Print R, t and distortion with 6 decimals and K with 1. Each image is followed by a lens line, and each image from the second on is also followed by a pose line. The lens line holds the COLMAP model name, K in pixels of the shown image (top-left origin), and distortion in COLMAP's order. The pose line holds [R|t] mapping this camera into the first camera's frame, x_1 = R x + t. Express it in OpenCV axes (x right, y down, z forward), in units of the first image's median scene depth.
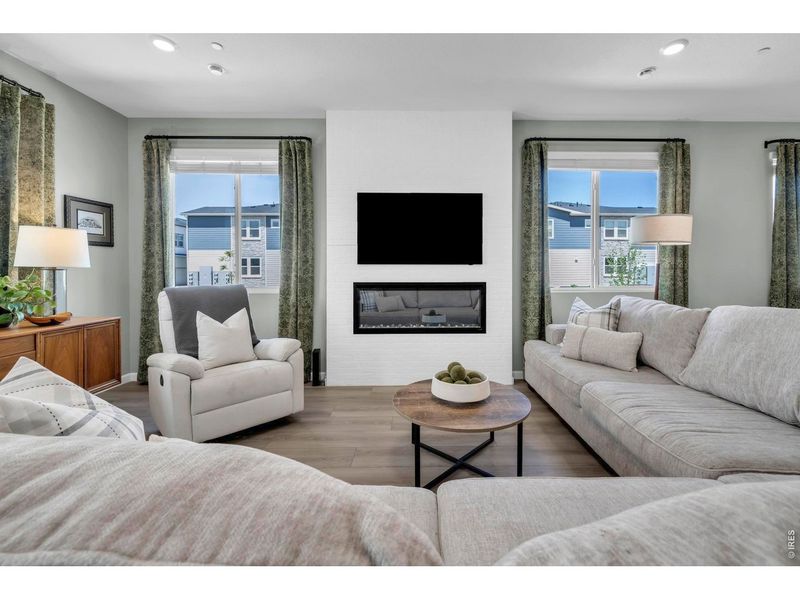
lens RADIAL K [[344.8, 0, 418.4], [0, 344.8, 272.7], [0, 0, 1]] dist [-0.001885, 0.000114]
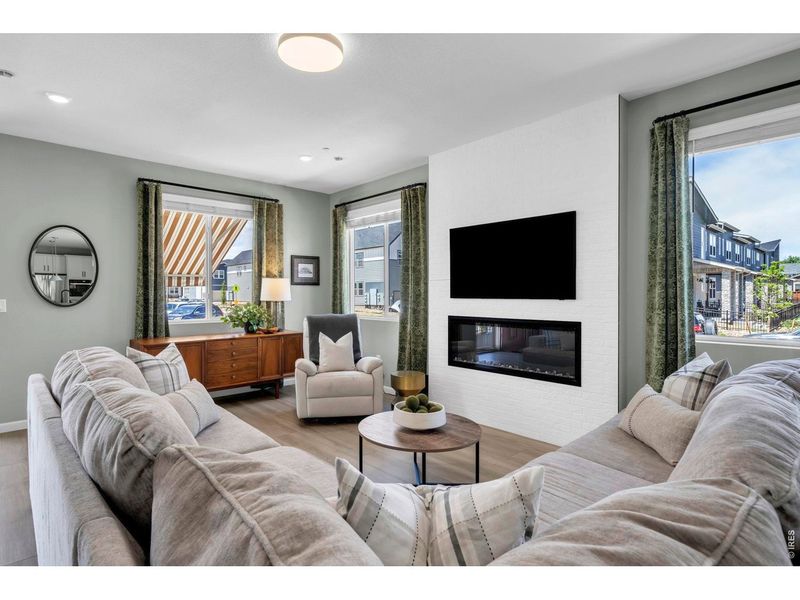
lens RADIAL K [[413.7, 0, 365.8], [0, 413.7, 297.6], [0, 0, 1]] dist [0.012795, 0.000286]
pose [[0.642924, 0.006484, -0.765903, 0.602151], [-0.001099, 0.999971, 0.007543, -0.035259], [0.765930, -0.004008, 0.642912, 0.008324]]
